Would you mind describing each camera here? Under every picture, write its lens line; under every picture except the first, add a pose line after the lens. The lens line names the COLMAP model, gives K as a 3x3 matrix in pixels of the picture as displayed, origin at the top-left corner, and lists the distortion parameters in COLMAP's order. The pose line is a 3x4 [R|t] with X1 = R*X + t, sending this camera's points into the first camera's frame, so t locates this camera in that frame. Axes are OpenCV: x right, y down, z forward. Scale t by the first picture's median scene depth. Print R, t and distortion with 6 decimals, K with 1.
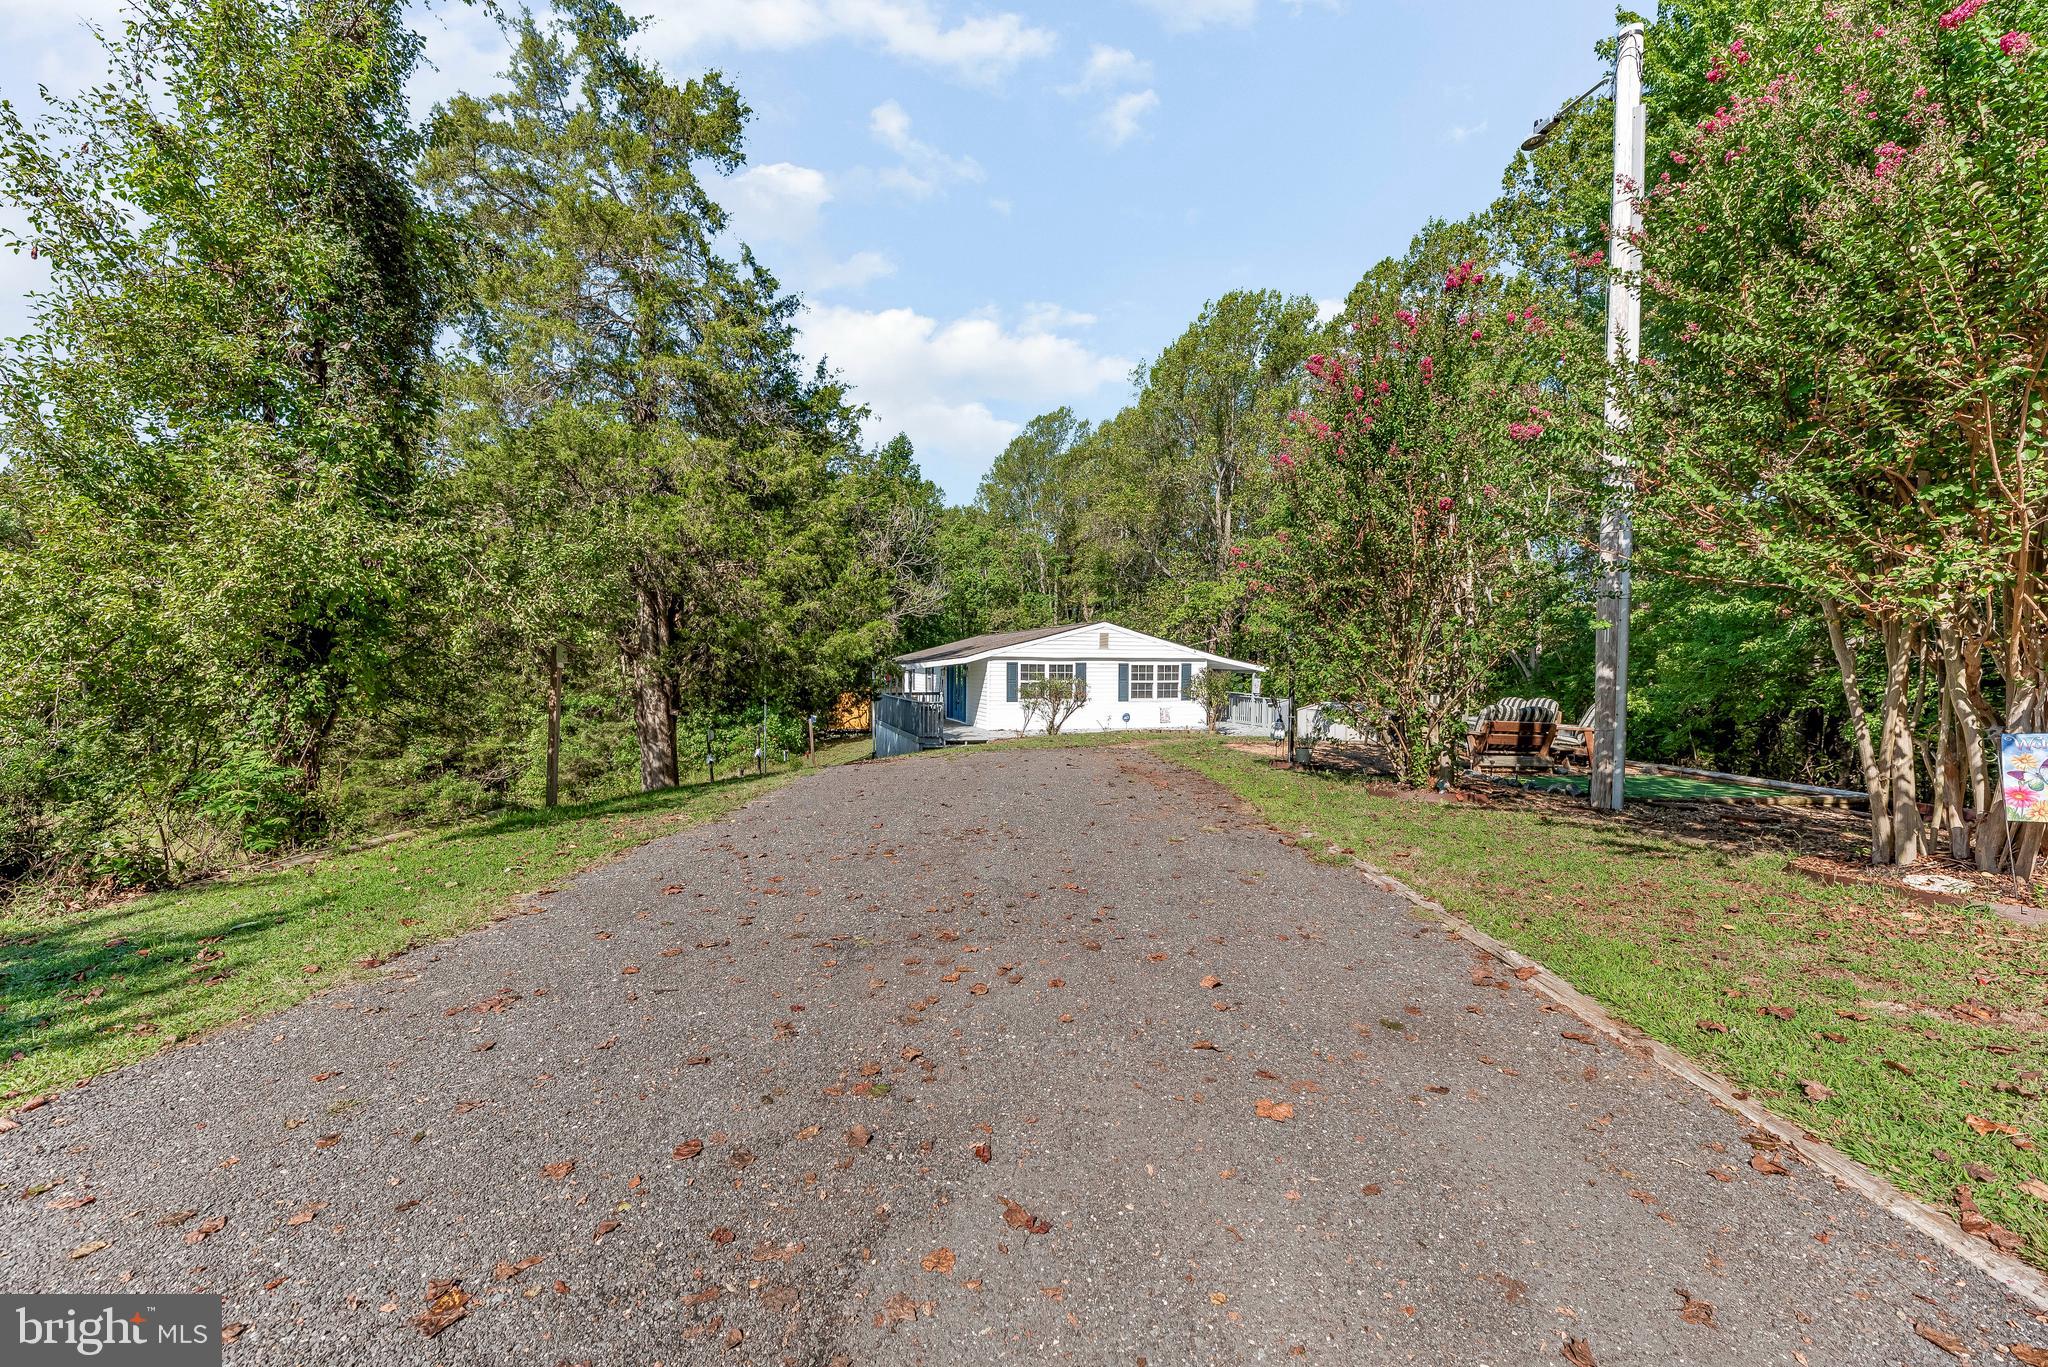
lens RADIAL K [[837.4, 0, 1010.5], [0, 837.4, 701.0], [0, 0, 1]] dist [-0.000697, -0.000165]
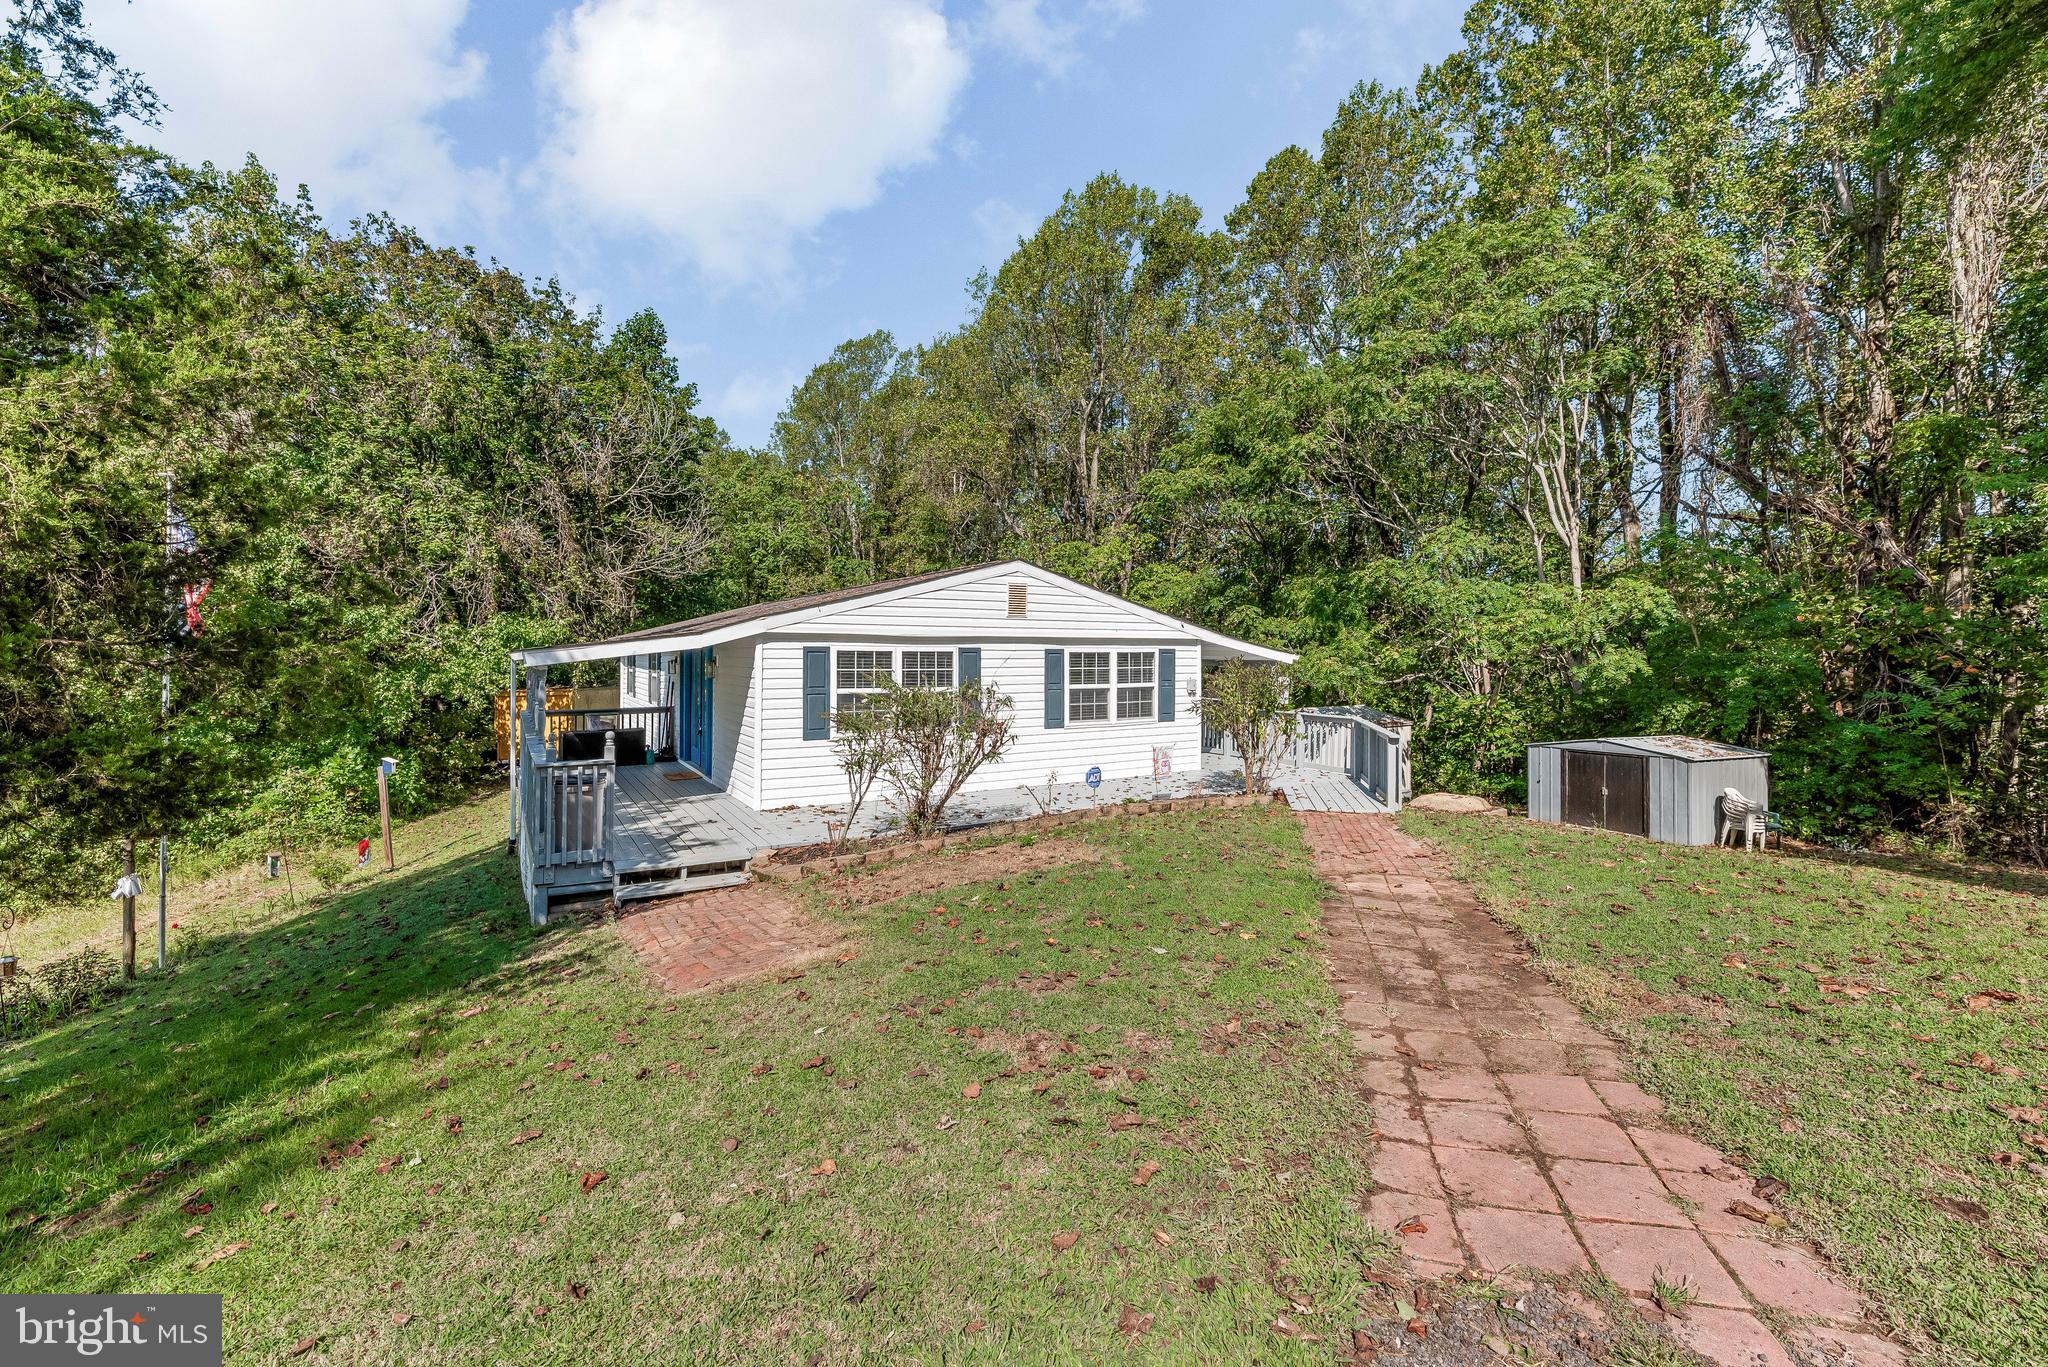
lens RADIAL K [[843.5, 0, 1004.9], [0, 843.5, 646.4], [0, 0, 1]] dist [0.001156, 0.000160]
pose [[0.975263, -0.000249, 0.221046, 0.000467], [0.010819, 0.998855, -0.046606, -0.018887], [-0.220781, 0.047844, 0.974149, 0.416662]]
